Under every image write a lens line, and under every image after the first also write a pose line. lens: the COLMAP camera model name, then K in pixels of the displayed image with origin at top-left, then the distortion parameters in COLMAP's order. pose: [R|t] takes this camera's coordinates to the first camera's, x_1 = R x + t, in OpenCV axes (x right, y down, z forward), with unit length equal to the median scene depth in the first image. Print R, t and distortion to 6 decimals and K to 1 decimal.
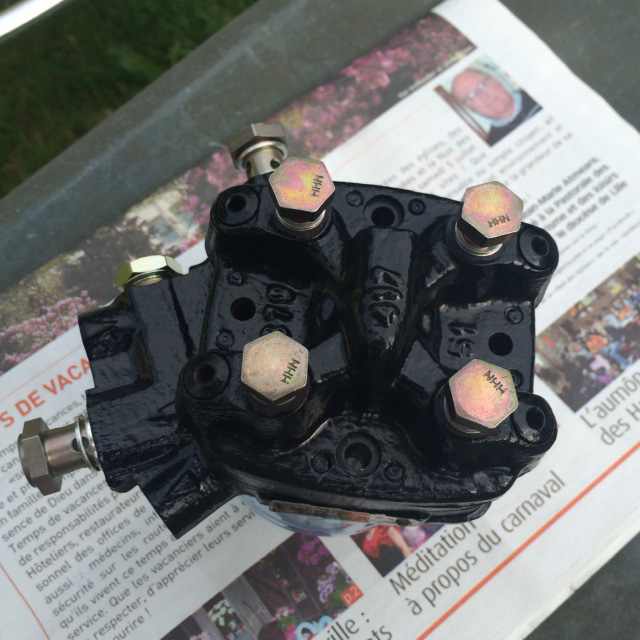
lens RADIAL K [[768.7, 0, 331.1], [0, 768.7, 320.6], [0, 0, 1]] dist [0.078718, -0.193741]
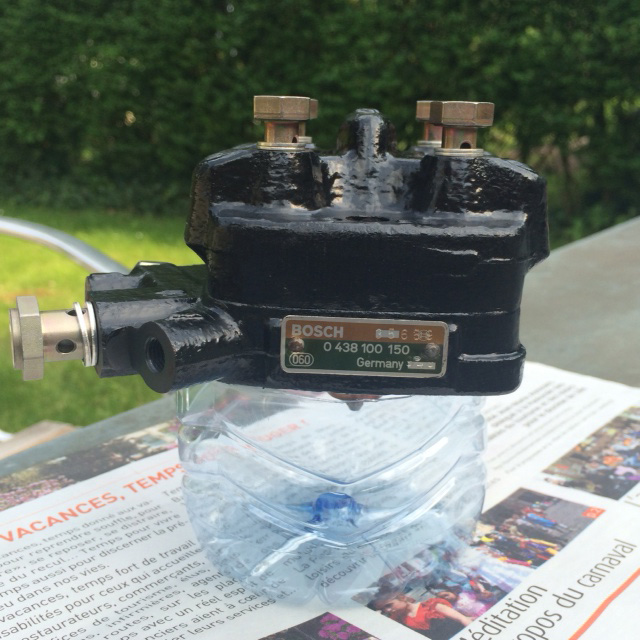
lens RADIAL K [[768.7, 0, 331.1], [0, 768.7, 320.6], [0, 0, 1]] dist [0.078718, -0.193741]
pose [[0.993211, -0.075755, 0.088275, -0.071769], [0.115961, 0.584949, -0.802737, 0.700215], [0.009175, 0.807524, 0.589763, 0.332097]]
